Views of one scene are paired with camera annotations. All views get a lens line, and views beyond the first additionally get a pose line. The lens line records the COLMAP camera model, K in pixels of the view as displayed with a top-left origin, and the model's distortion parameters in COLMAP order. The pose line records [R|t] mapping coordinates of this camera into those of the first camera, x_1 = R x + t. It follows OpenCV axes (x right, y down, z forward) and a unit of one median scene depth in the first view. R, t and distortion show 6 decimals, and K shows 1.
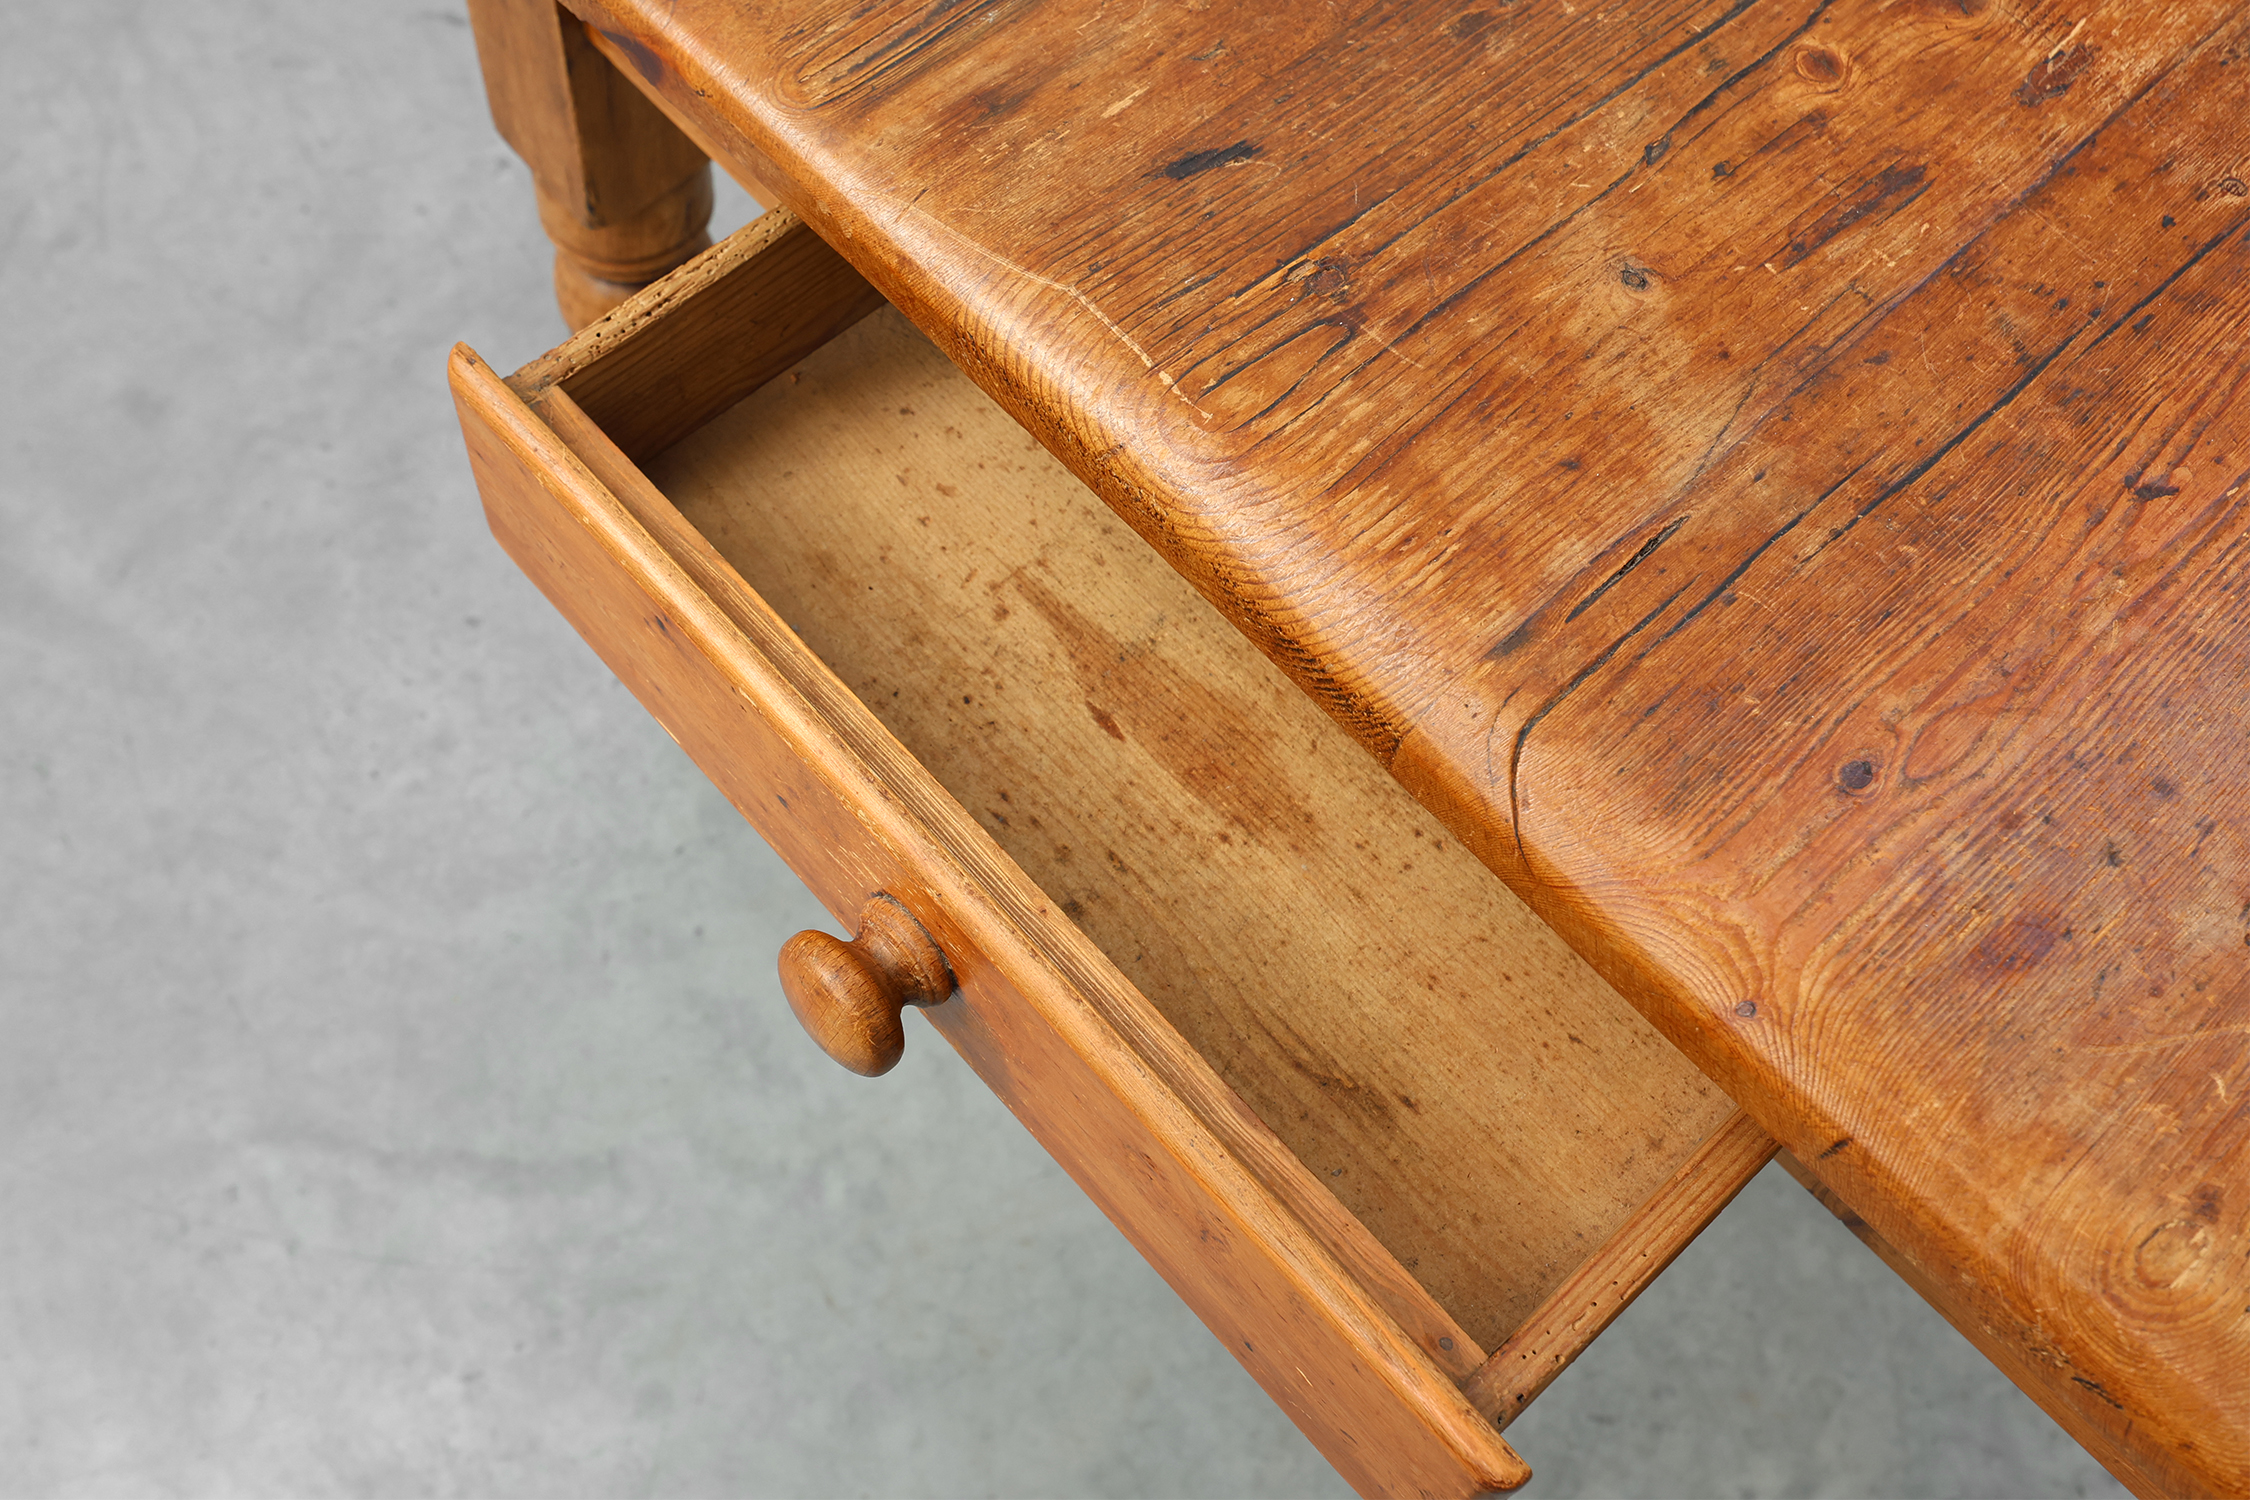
lens RADIAL K [[2384.6, 0, 904.7], [0, 2384.6, 670.7], [0, 0, 1]] dist [0.005034, -0.001465]
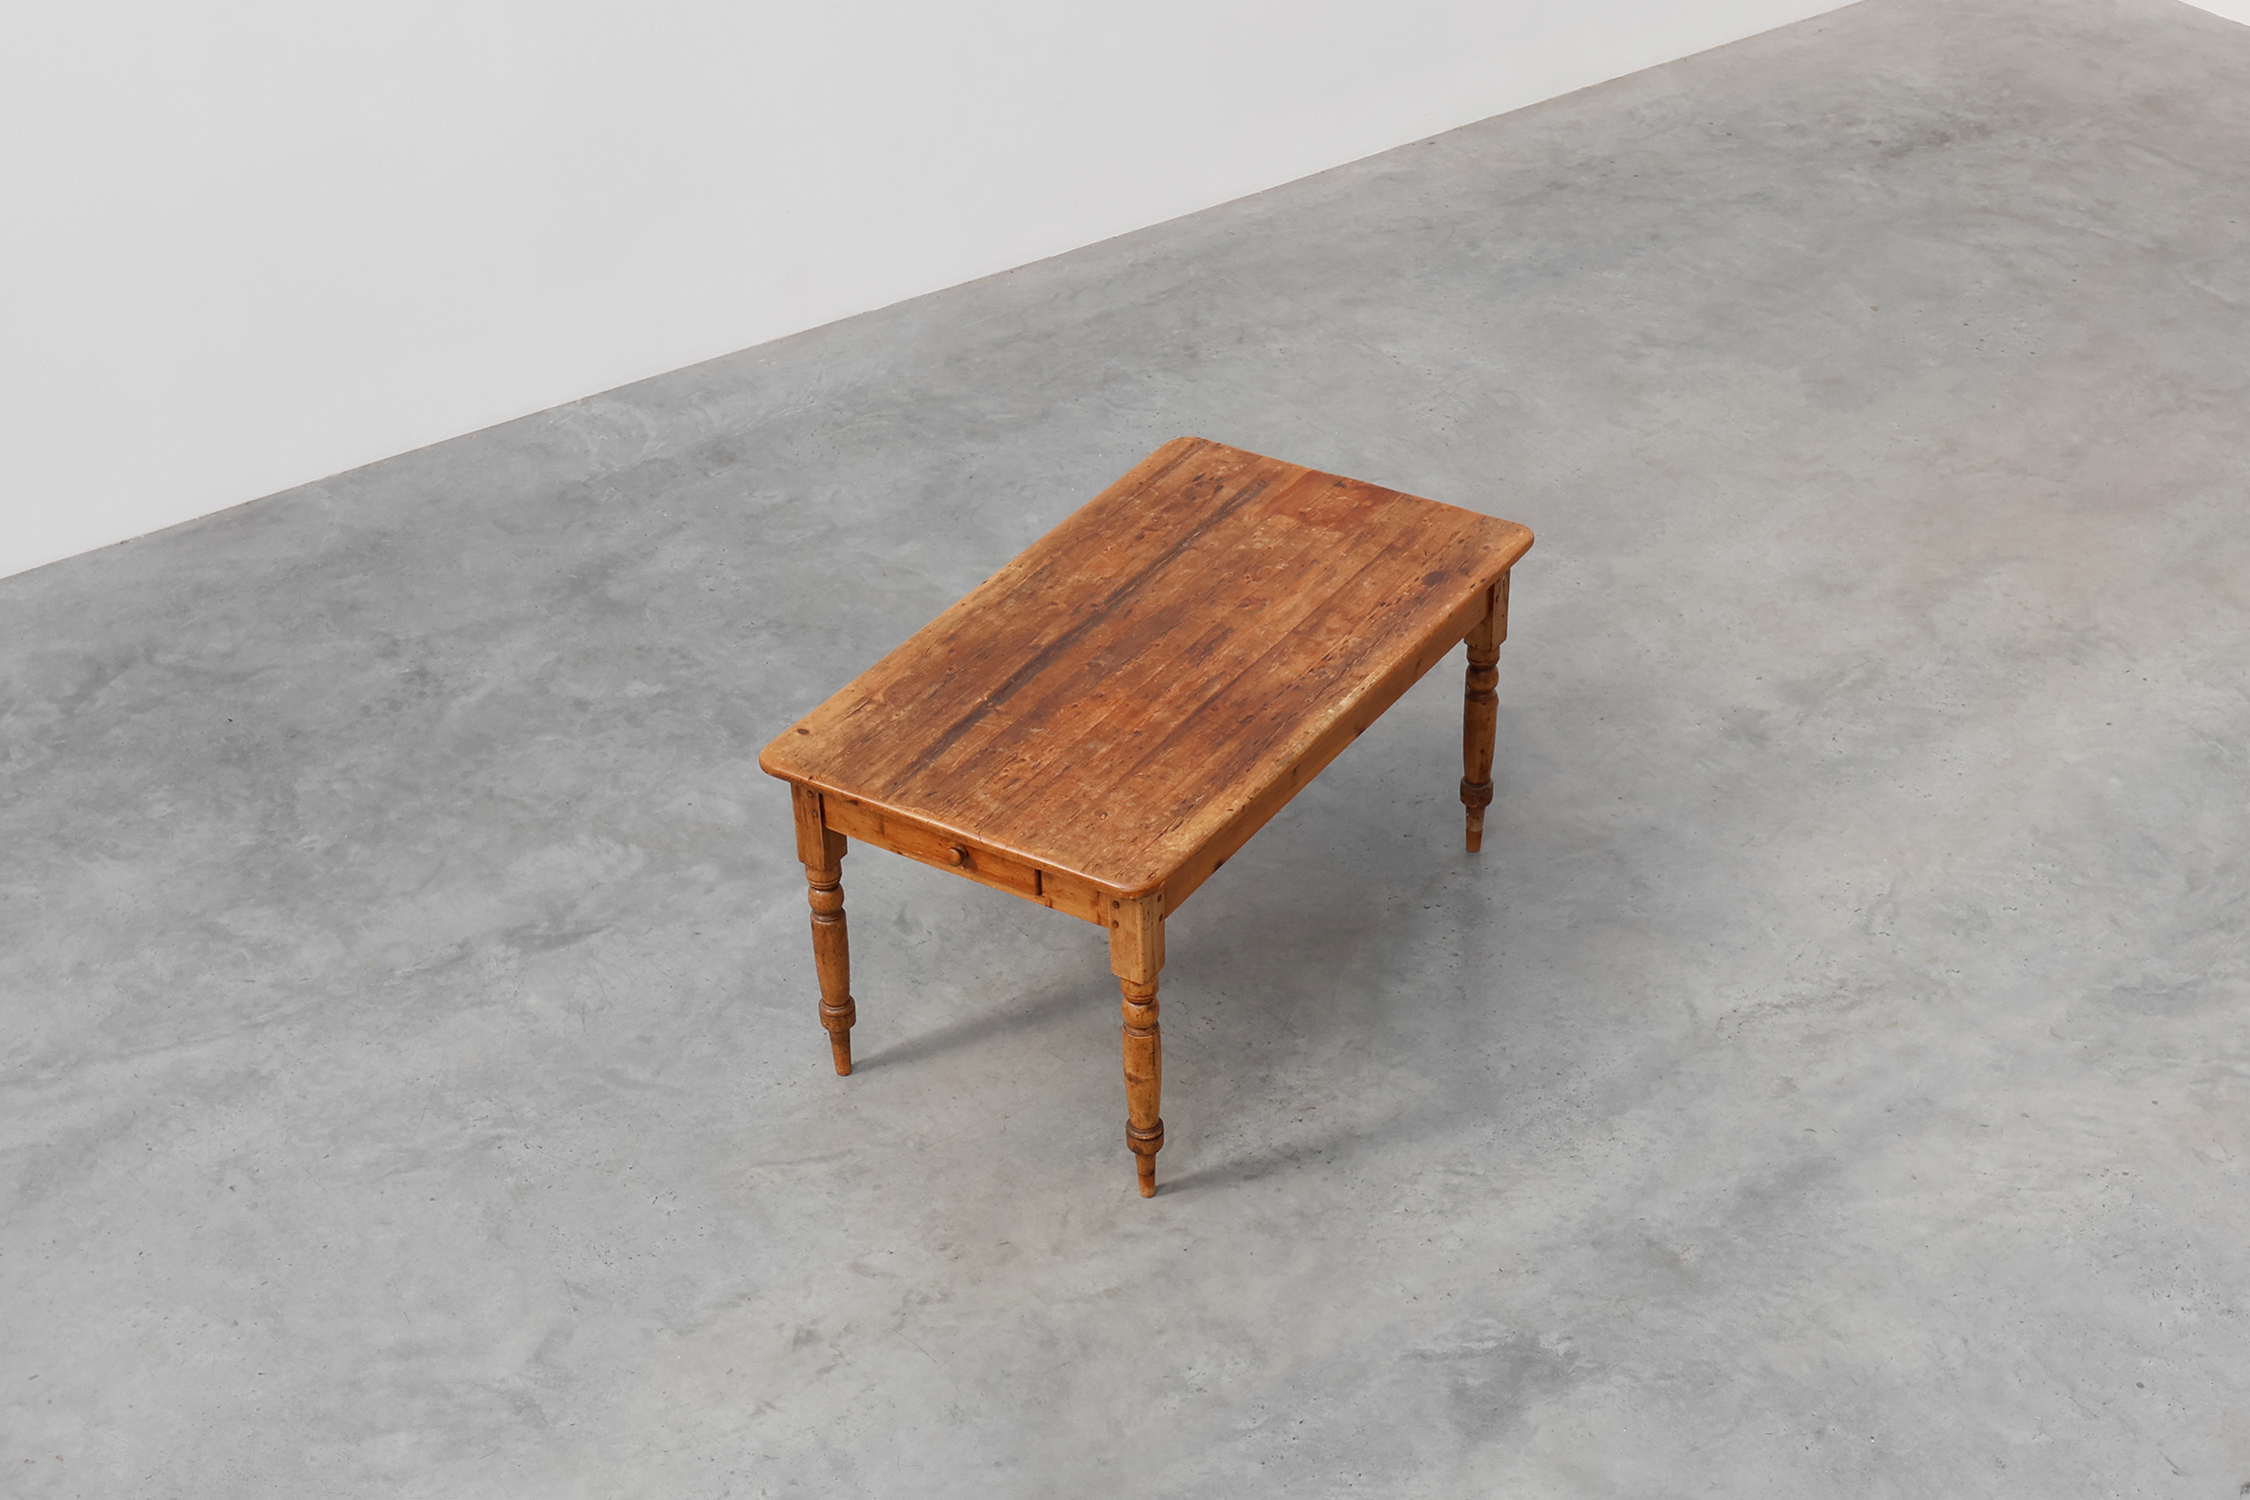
lens RADIAL K [[2661.6, 0, 1125.7], [0, 2661.6, 878.3], [0, 0, 1]] dist [-0.012326, -0.020627]
pose [[0.958190, -0.196276, 0.208200, -0.505573], [0.265462, 0.881335, -0.390868, 1.613574], [-0.106776, 0.429796, 0.896591, -3.026981]]
